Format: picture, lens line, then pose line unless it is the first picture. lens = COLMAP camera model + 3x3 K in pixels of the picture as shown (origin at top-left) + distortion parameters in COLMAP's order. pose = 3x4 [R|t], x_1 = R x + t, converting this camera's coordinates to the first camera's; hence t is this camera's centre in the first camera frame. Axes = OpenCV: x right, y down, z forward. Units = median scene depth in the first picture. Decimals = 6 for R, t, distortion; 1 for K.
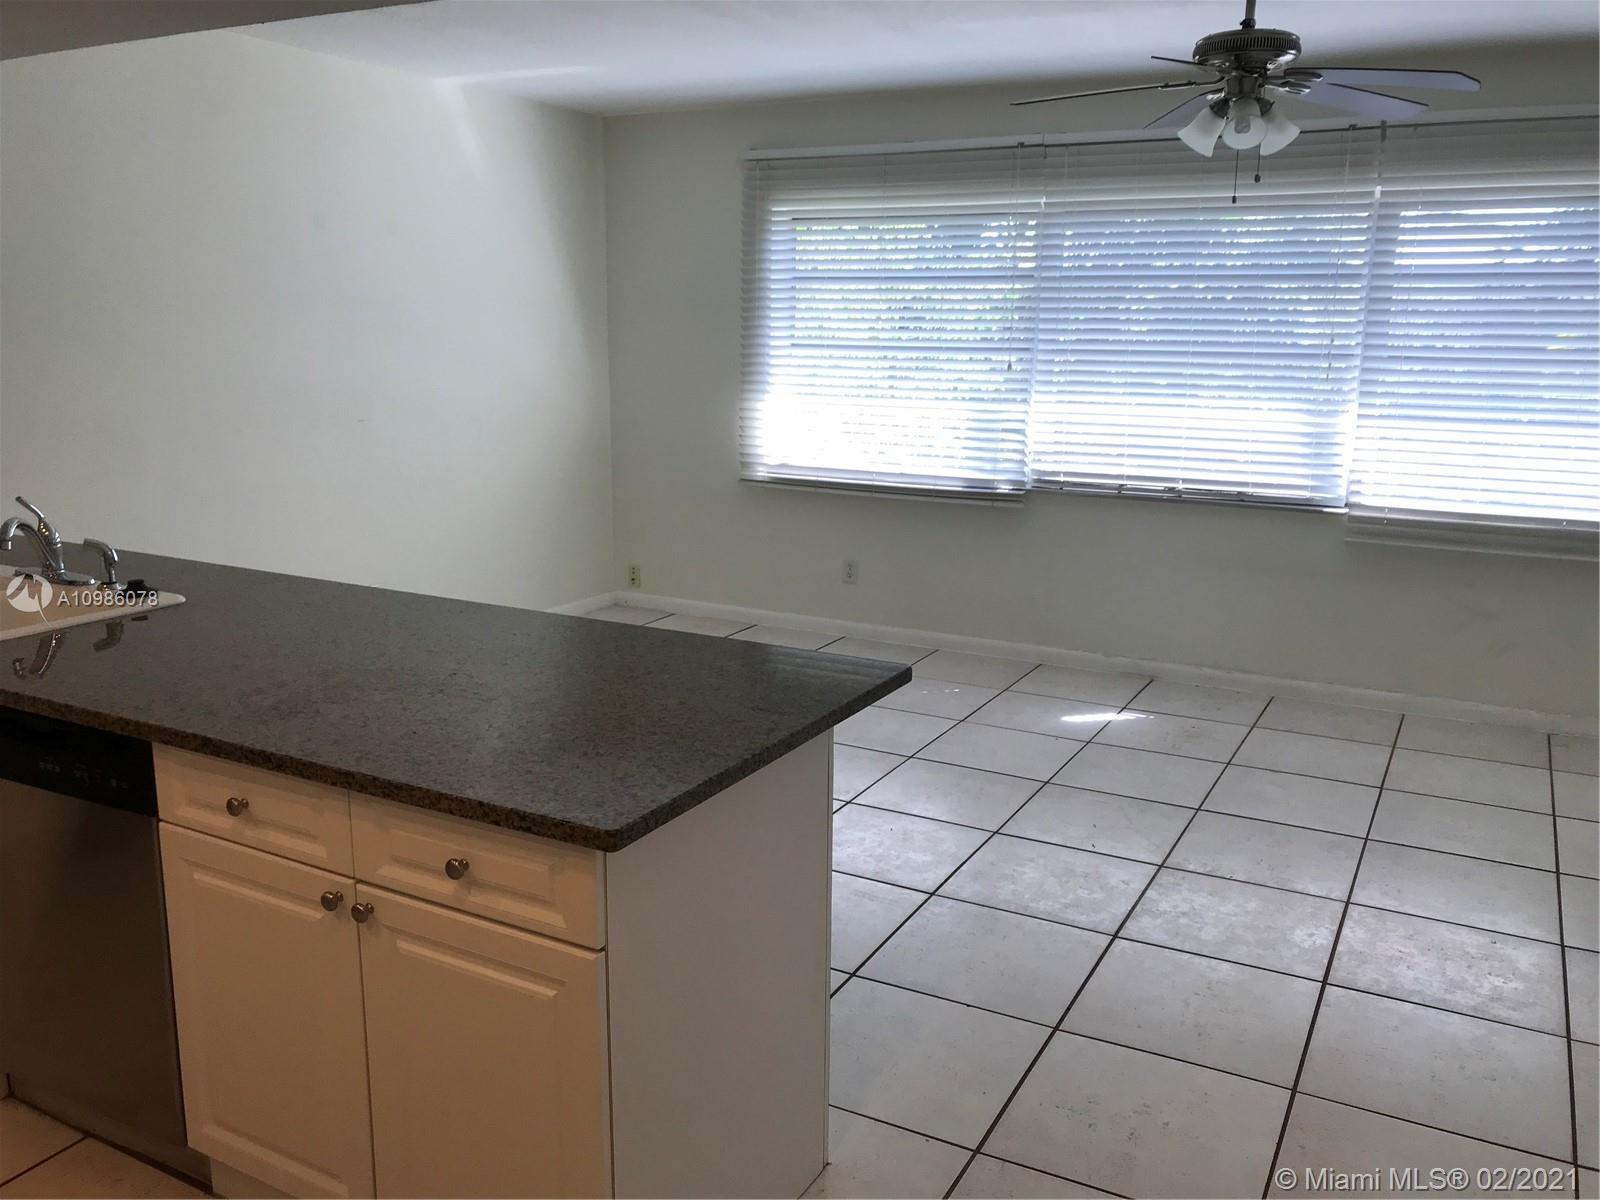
lens RADIAL K [[1310.2, 0, 797.6], [0, 1310.2, 593.6], [0, 0, 1]] dist [0.036750, -0.007434]
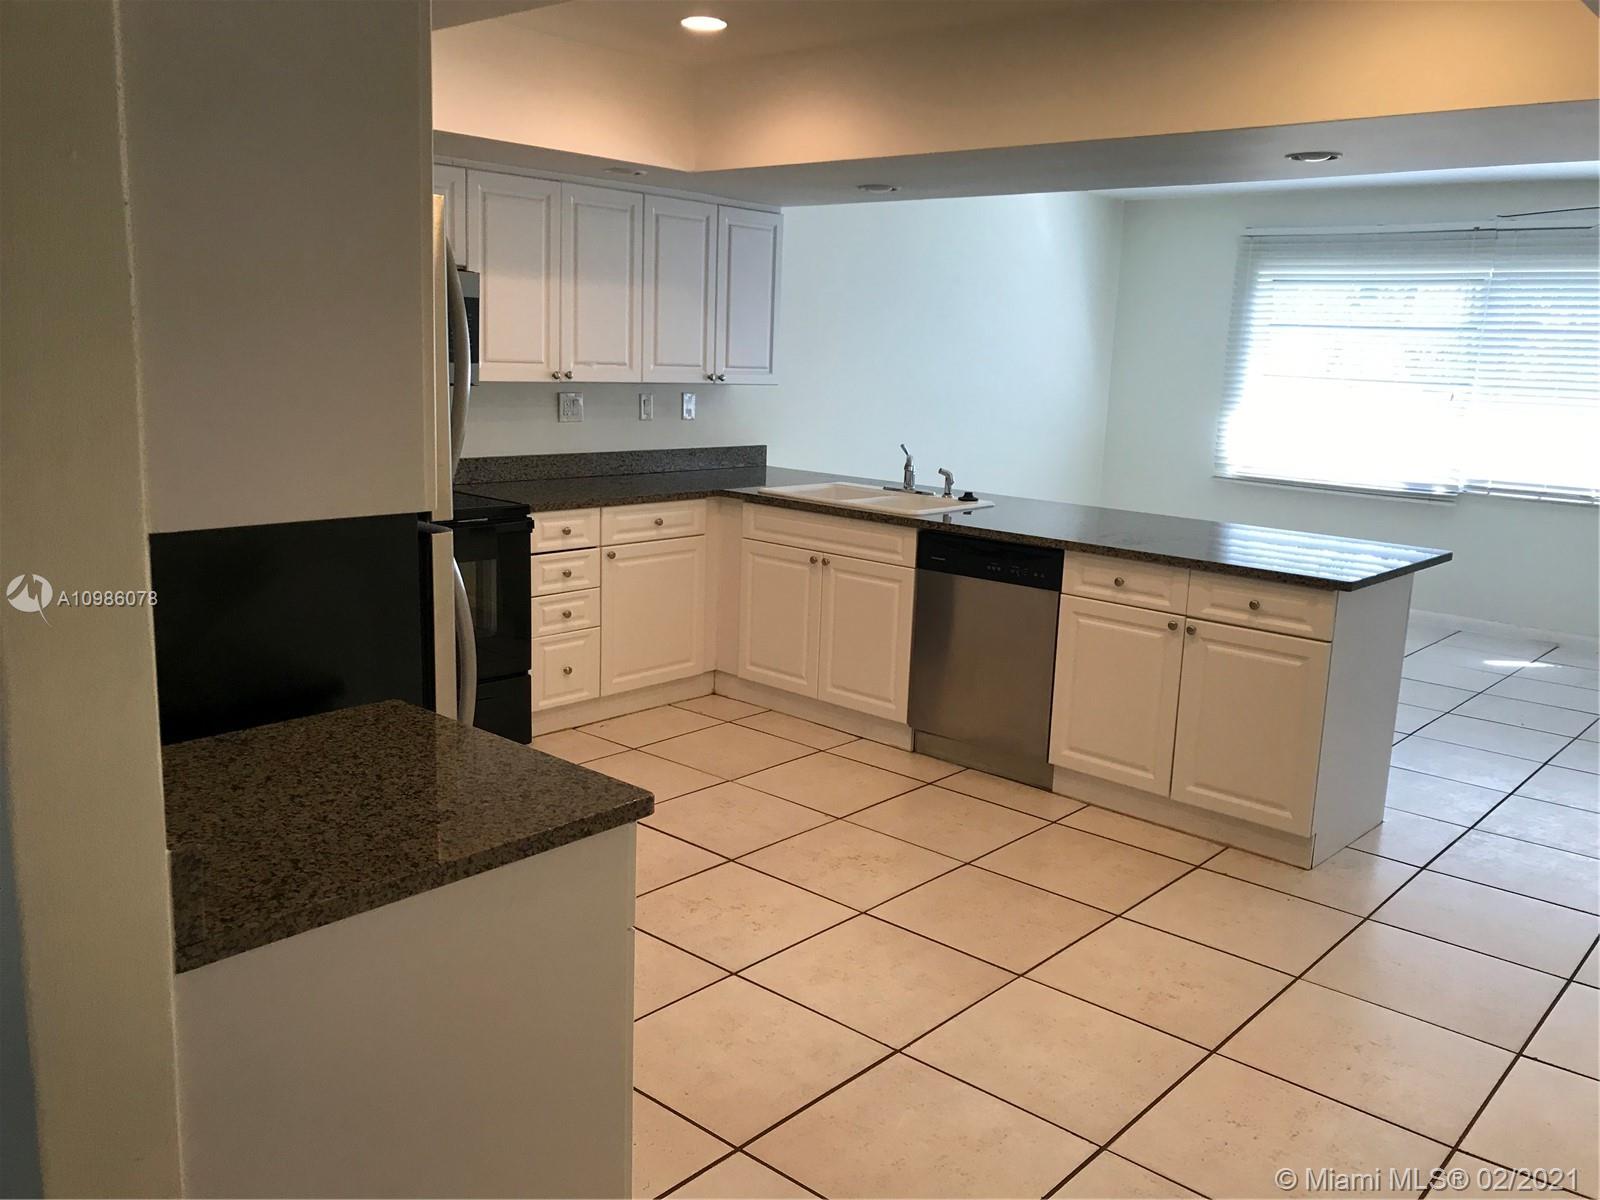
lens RADIAL K [[1324.2, 0, 802.3], [0, 1324.2, 594.3], [0, 0, 1]] dist [0.035706, -0.007566]
pose [[0.973707, 0.070543, -0.216605, -0.165619], [-0.075570, 0.997028, -0.015004, 0.090596], [0.214903, 0.030979, 0.976144, -0.424265]]
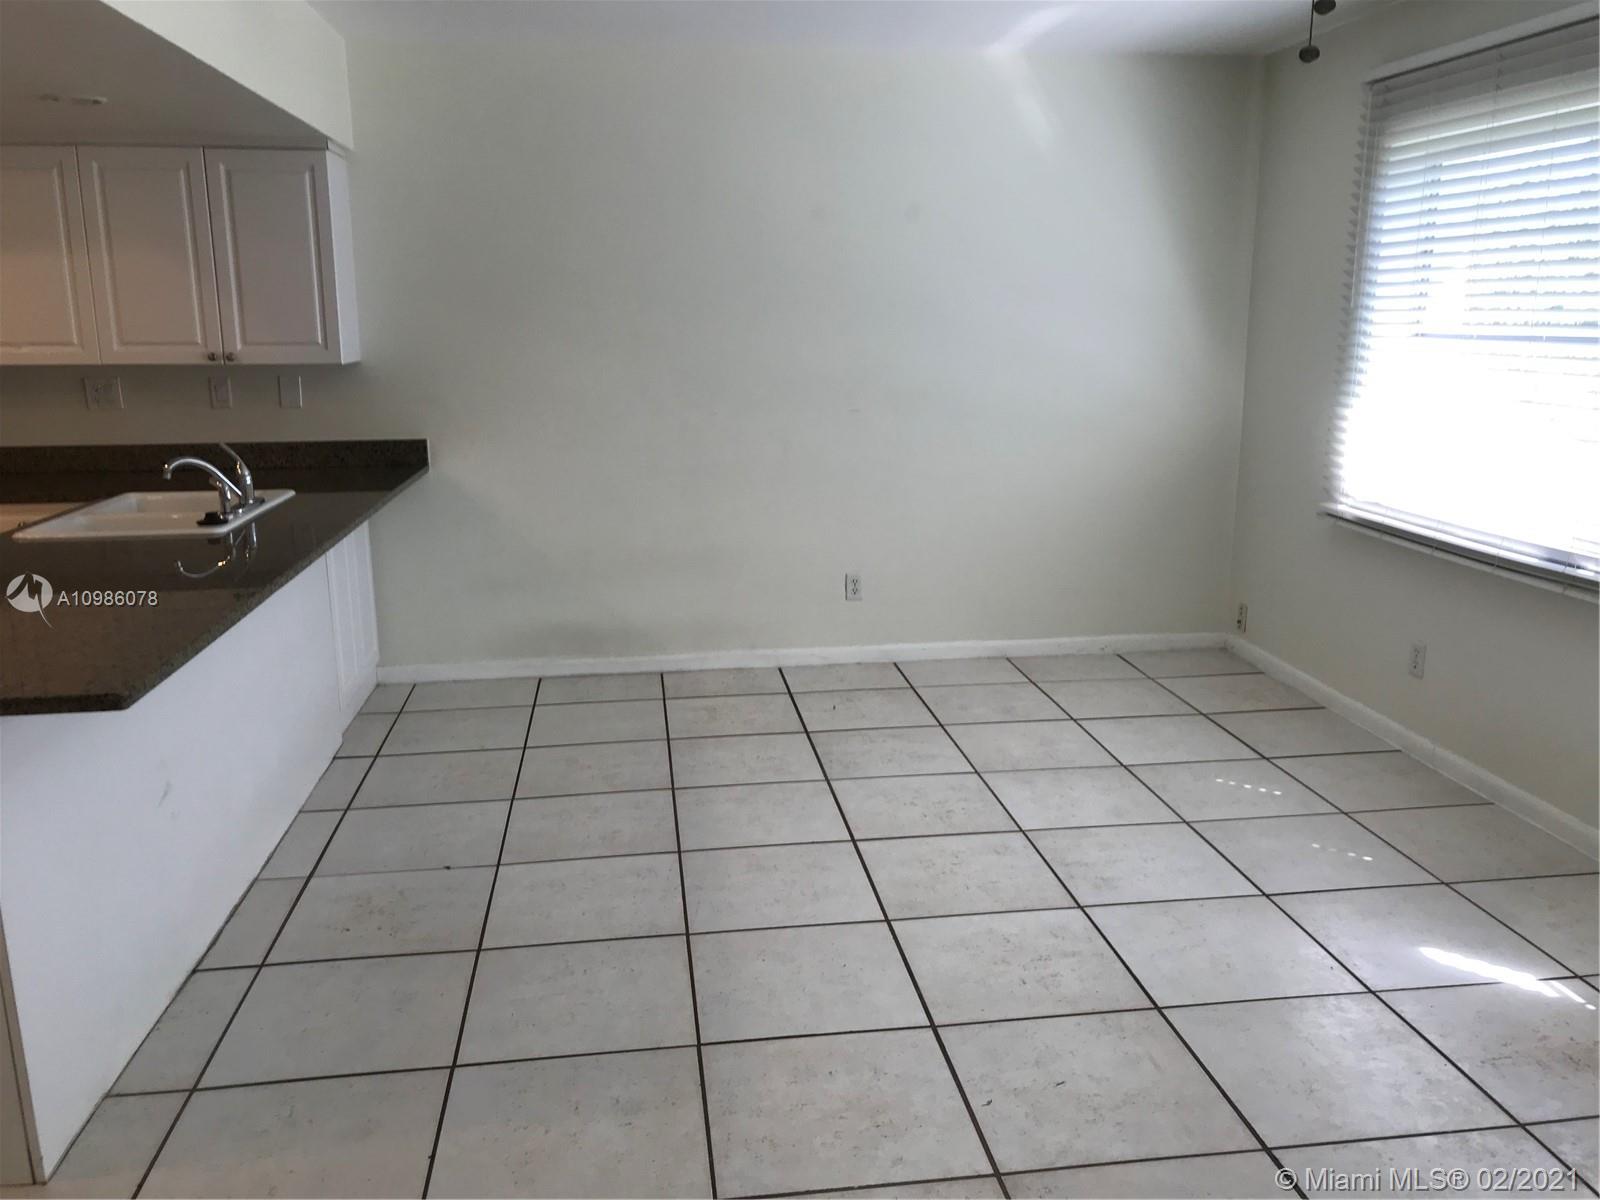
lens RADIAL K [[1324.1, 0, 802.9], [0, 1324.1, 576.0], [0, 0, 1]] dist [0.010820, -0.003911]
pose [[0.586478, 0.147375, -0.796445, 0.439135], [-0.155568, 0.985496, 0.067802, -0.062829], [0.794885, 0.084137, 0.600898, 0.347525]]
